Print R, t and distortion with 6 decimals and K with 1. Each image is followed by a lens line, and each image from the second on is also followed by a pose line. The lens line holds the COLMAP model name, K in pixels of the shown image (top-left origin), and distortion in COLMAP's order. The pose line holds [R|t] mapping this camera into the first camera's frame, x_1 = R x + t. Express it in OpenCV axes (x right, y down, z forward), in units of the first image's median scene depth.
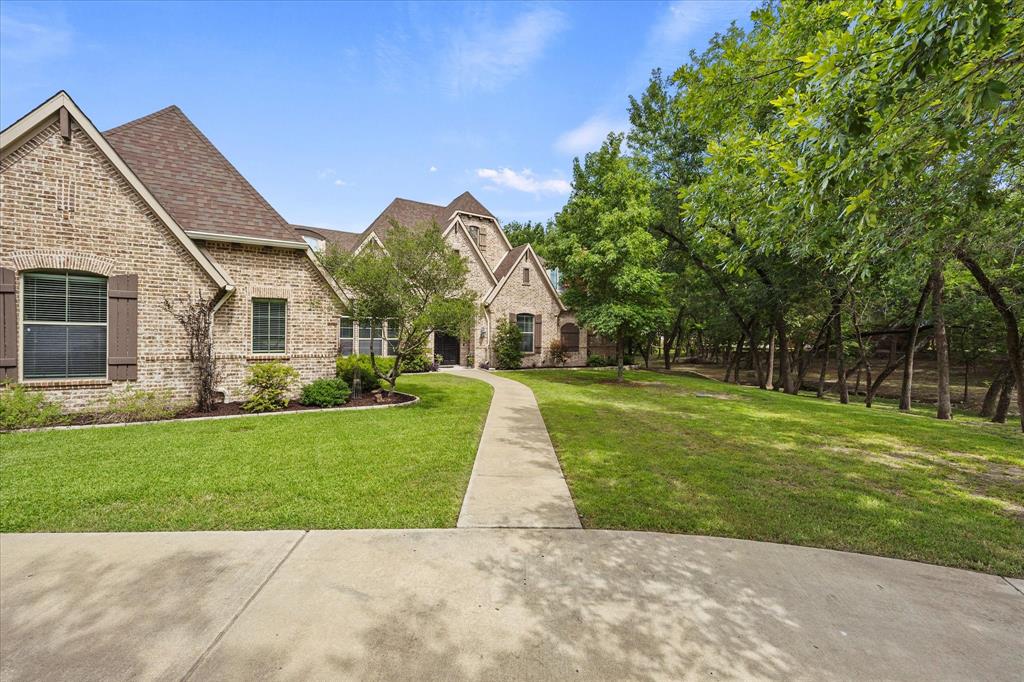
lens RADIAL K [[410.1, 0, 512.0], [0, 410.1, 341.0], [0, 0, 1]] dist [0.000531, 0.000012]
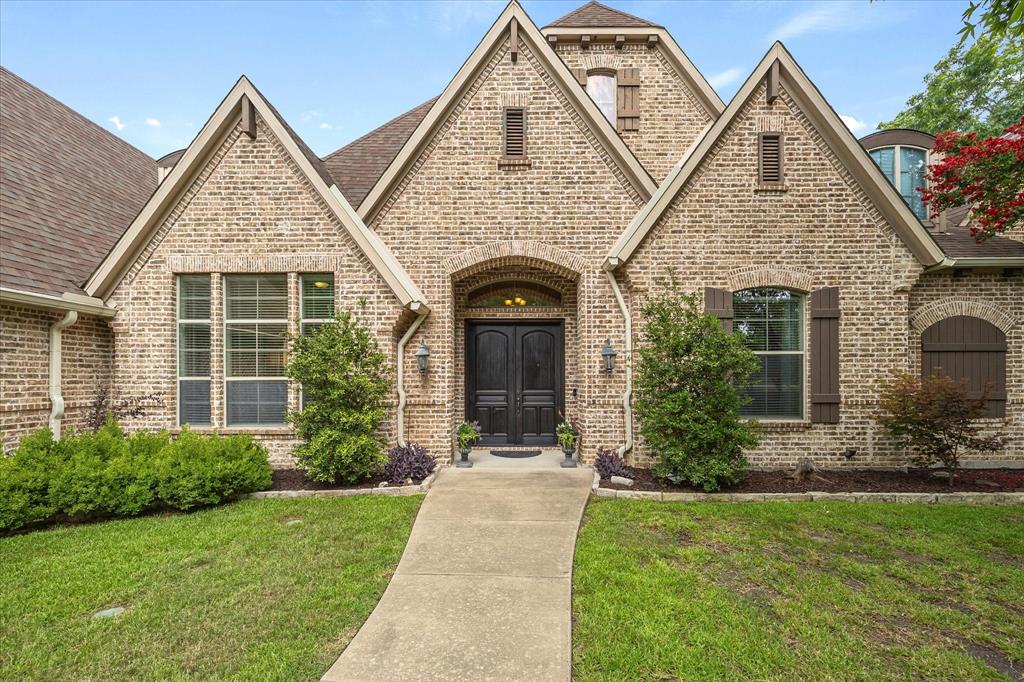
lens RADIAL K [[410.1, 0, 512.0], [0, 410.1, 341.0], [0, 0, 1]] dist [0.000531, 0.000012]
pose [[0.842548, -0.021632, -0.538187, 0.034415], [0.006182, 0.999516, -0.030496, -0.020801], [0.538586, 0.022367, 0.842274, 0.651369]]
